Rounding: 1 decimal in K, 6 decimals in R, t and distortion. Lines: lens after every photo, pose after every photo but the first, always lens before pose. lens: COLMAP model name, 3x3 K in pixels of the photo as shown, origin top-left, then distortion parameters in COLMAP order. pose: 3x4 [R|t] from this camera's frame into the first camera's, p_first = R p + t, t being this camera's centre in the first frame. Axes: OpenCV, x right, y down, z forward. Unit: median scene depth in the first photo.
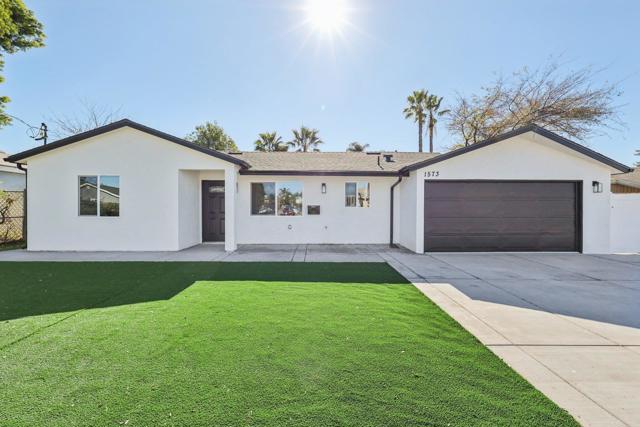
lens RADIAL K [[278.5, 0, 318.5], [0, 278.5, 212.5], [0, 0, 1]] dist [-0.002253, -0.001122]
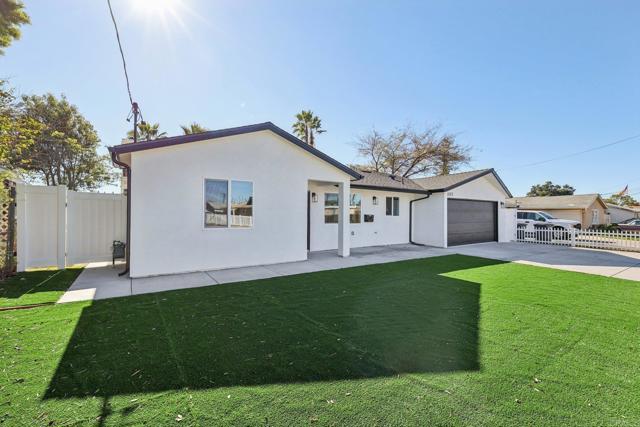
lens RADIAL K [[278.5, 0, 319.8], [0, 278.5, 213.0], [0, 0, 1]] dist [-0.002253, -0.001122]
pose [[0.838757, 0.005950, 0.544473, -0.940439], [0.002758, 0.999881, -0.015174, -0.015588], [-0.544499, 0.014229, 0.838641, 0.115732]]
